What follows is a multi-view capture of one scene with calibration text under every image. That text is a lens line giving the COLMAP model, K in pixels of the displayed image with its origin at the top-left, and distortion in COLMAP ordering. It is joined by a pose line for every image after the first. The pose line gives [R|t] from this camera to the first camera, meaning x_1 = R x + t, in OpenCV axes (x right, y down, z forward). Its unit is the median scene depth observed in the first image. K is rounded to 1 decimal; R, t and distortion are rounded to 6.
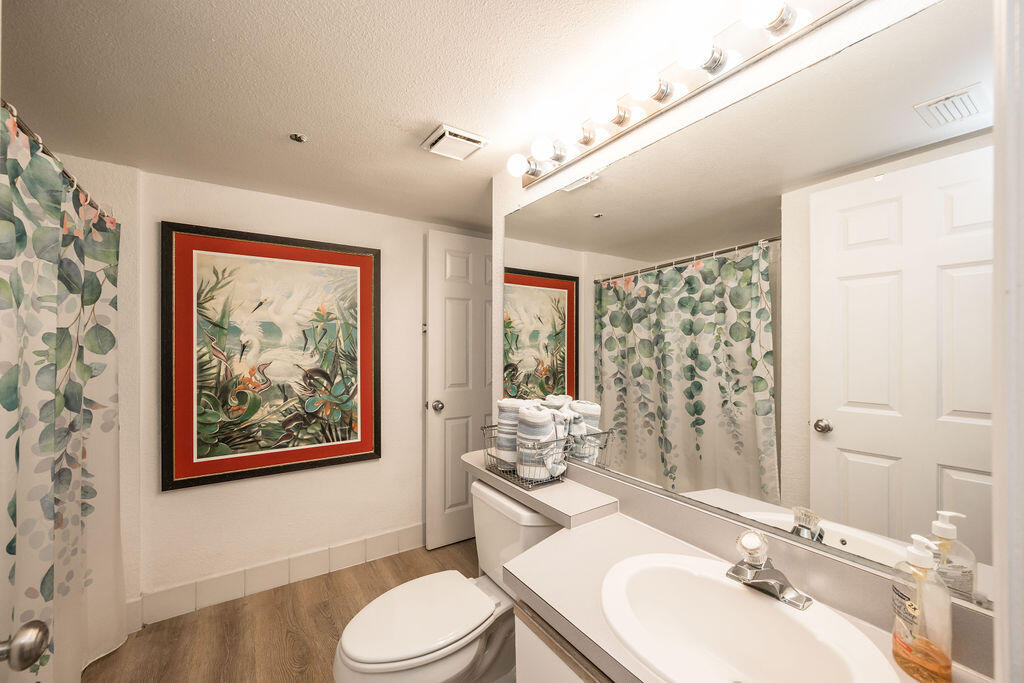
lens RADIAL K [[400.6, 0, 511.6], [0, 400.6, 345.9], [0, 0, 1]] dist [-0.001973, -0.000214]
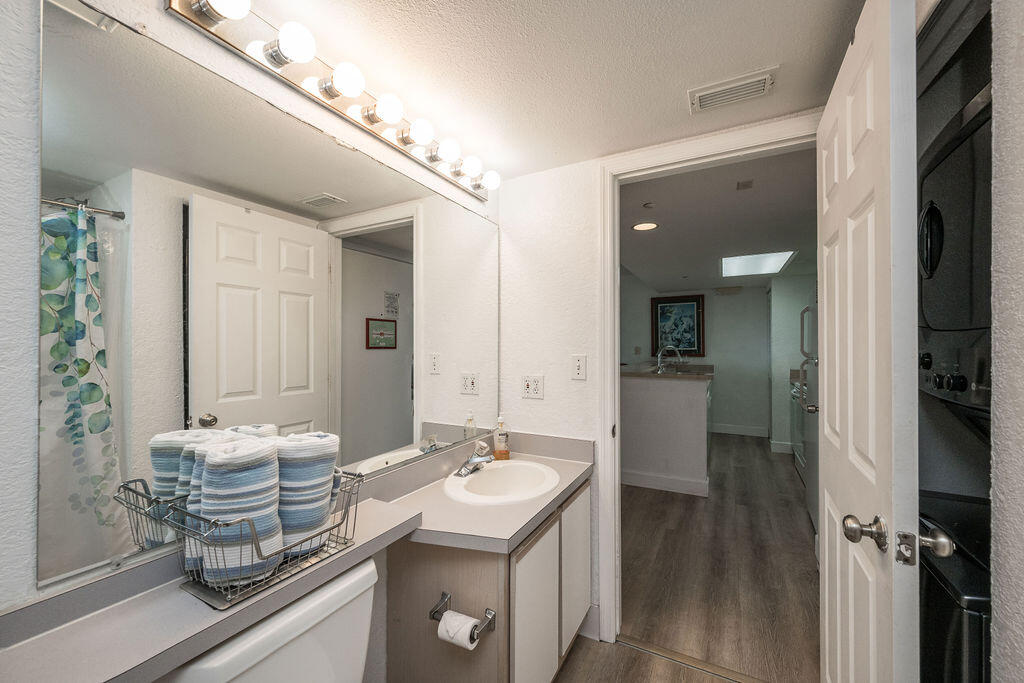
lens RADIAL K [[400.6, 0, 511.6], [0, 400.6, 345.9], [0, 0, 1]] dist [-0.001973, -0.000214]
pose [[-0.463230, 0.003965, 0.886229, -0.513189], [-0.004046, 0.999970, -0.006589, 0.006866], [-0.886229, -0.006638, -0.463200, 0.758854]]
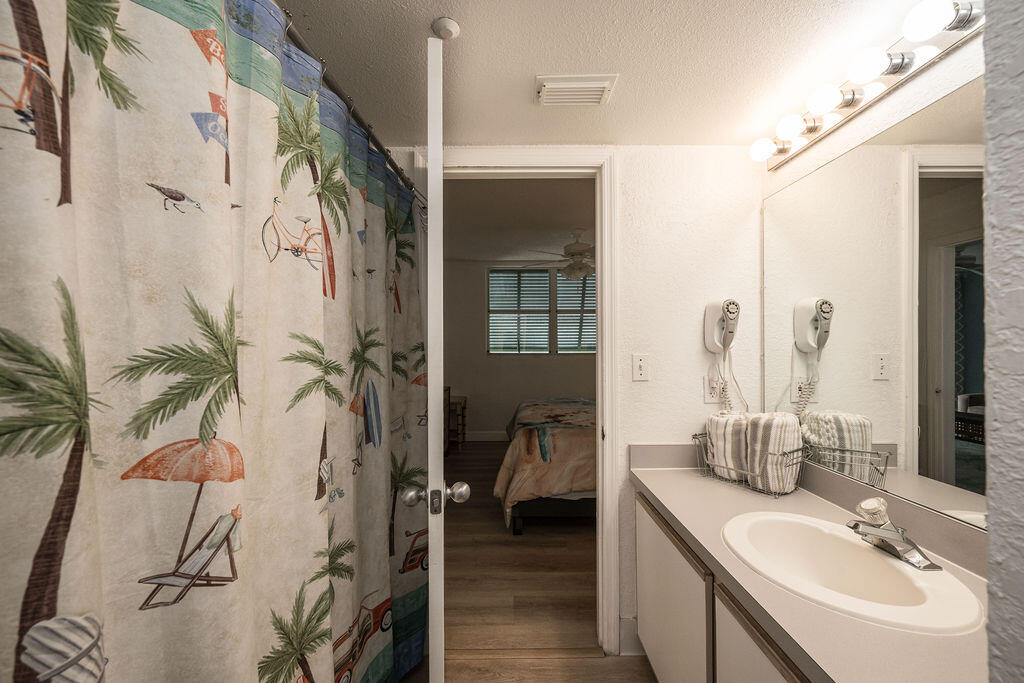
lens RADIAL K [[400.6, 0, 511.6], [0, 400.6, 345.9], [0, 0, 1]] dist [-0.001973, -0.000214]
pose [[0.827112, -0.000107, -0.562038, 0.190315], [0.002325, 0.999992, 0.003233, 0.002849], [0.562033, -0.003981, 0.827105, -0.295942]]
